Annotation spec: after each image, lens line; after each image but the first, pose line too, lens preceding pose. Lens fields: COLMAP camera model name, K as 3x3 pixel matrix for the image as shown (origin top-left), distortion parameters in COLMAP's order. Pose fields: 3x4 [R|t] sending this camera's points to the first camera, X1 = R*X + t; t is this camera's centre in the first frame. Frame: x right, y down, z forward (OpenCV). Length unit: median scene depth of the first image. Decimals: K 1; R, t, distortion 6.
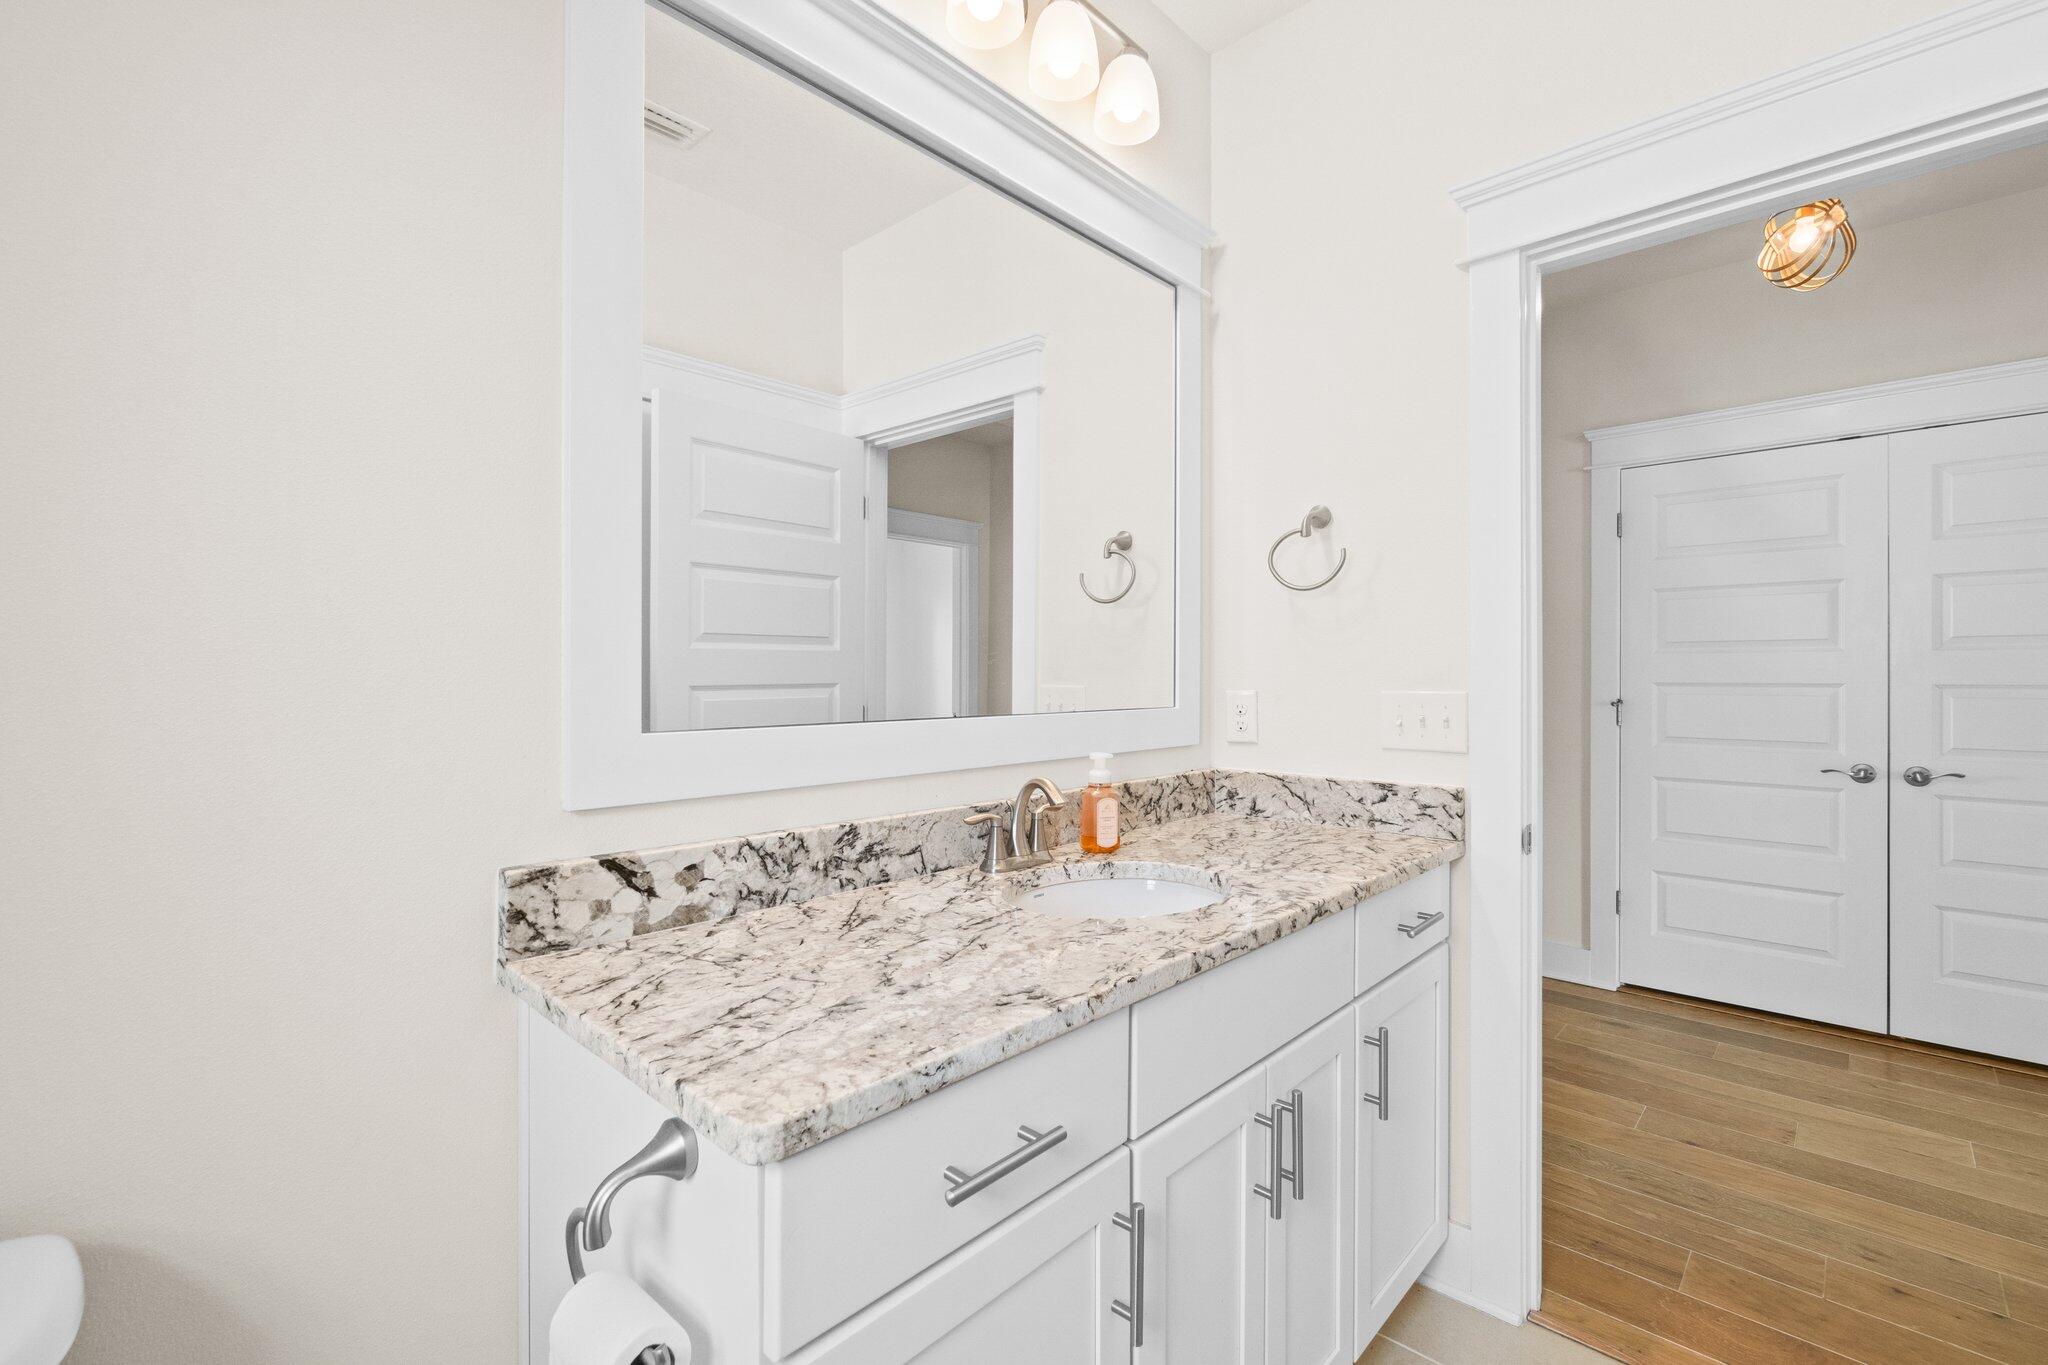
lens RADIAL K [[897.9, 0, 1015.2], [0, 897.9, 670.8], [0, 0, 1]] dist [-0.001254, 0.001810]
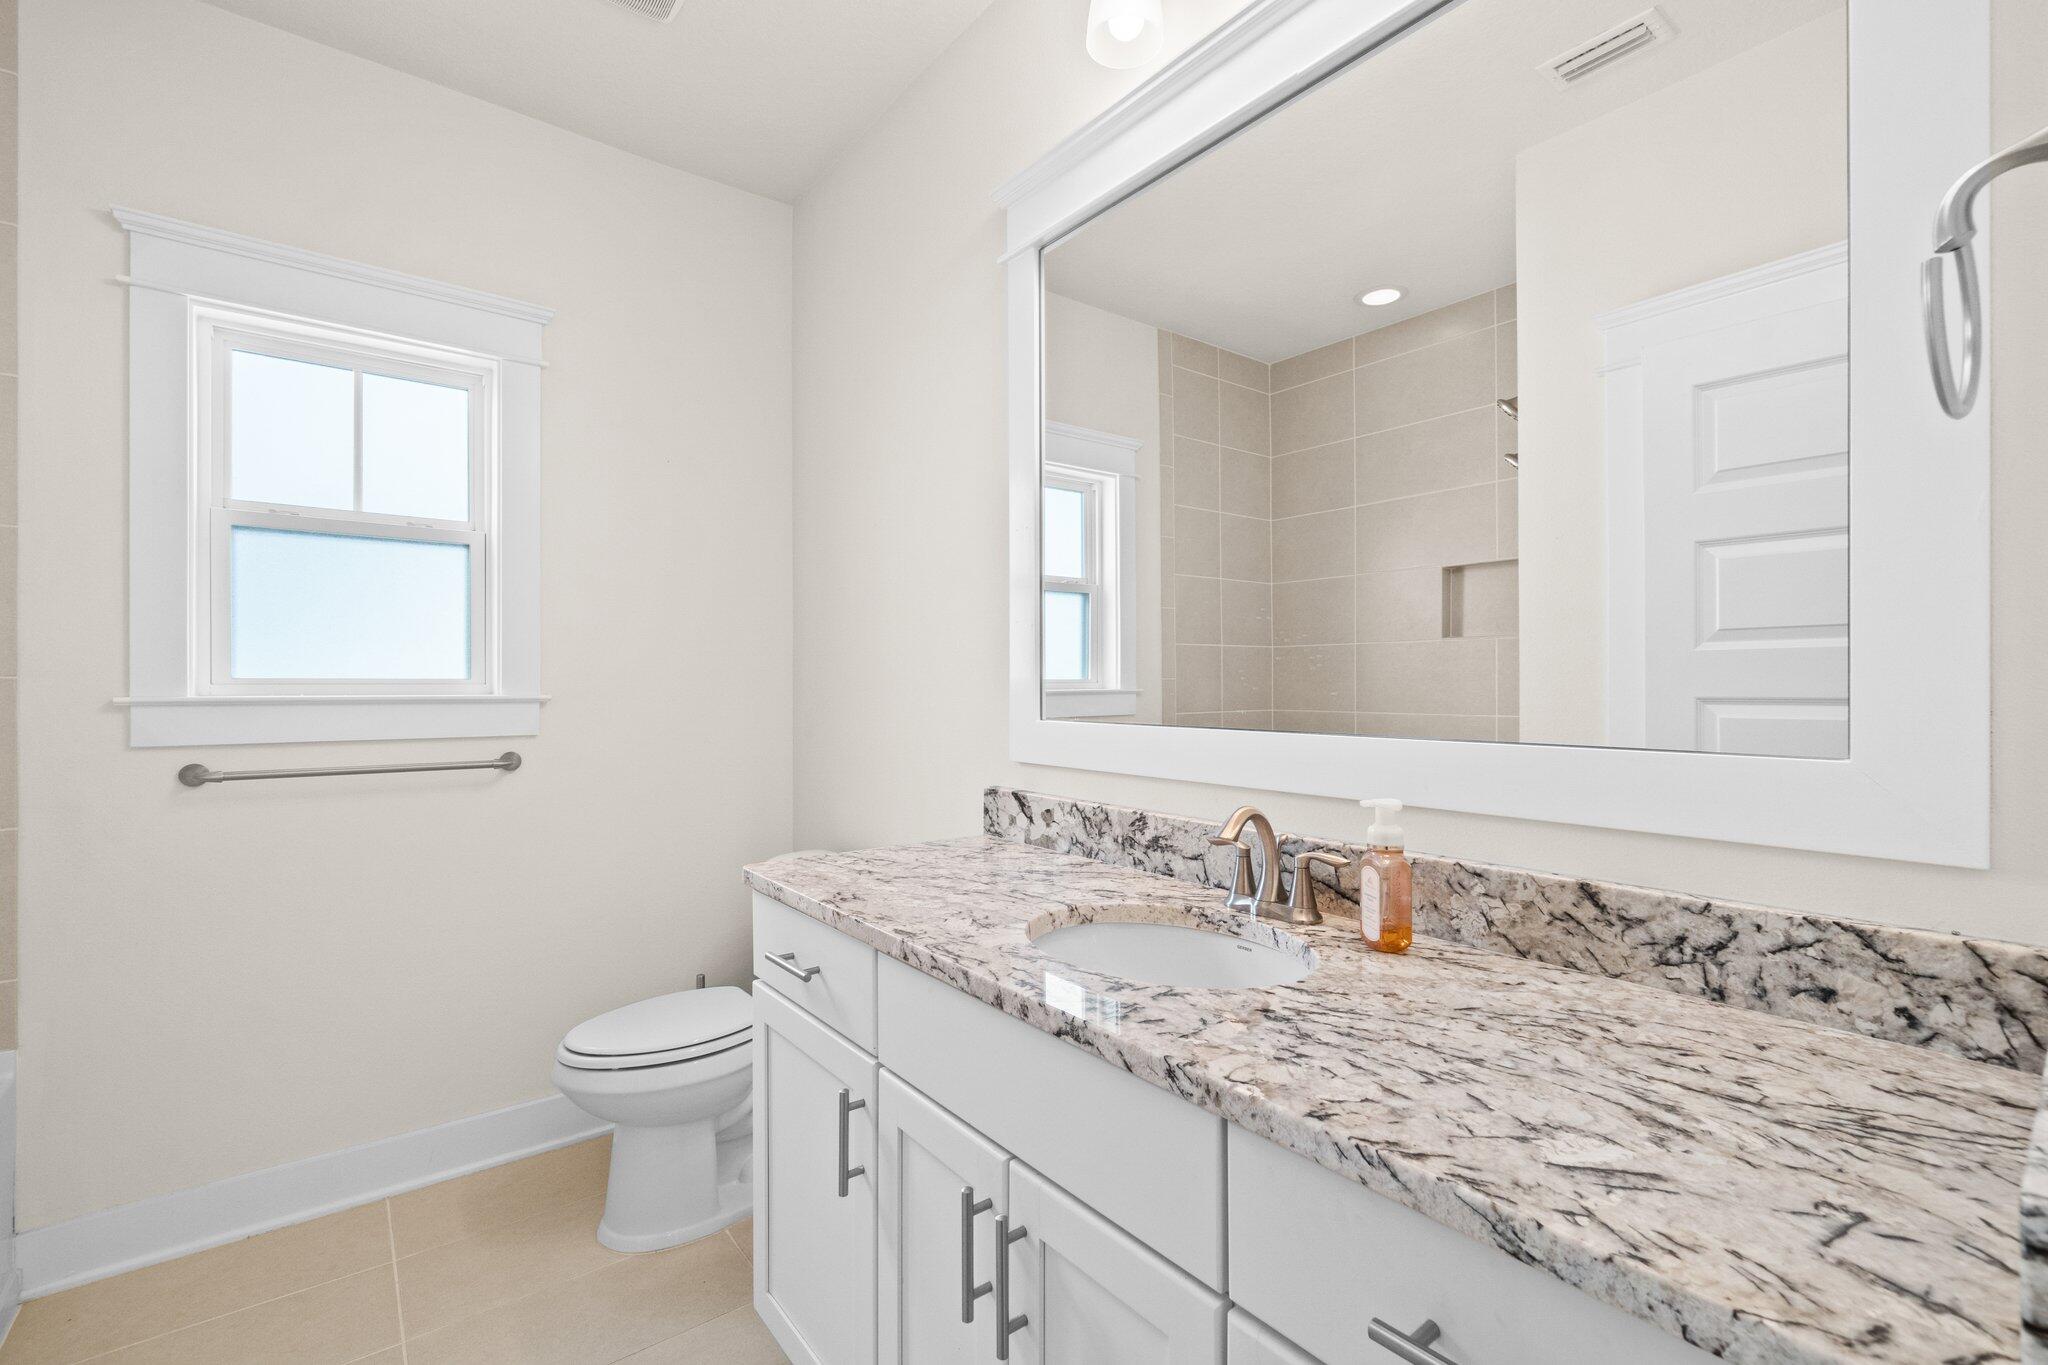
lens RADIAL K [[897.9, 0, 1022.6], [0, 897.9, 676.9], [0, 0, 1]] dist [-0.001254, 0.001810]
pose [[-0.155100, -0.009071, -0.987857, 1.060535], [0.003075, 0.999949, -0.009665, 0.008369], [0.987894, -0.004537, -0.155064, 1.117504]]
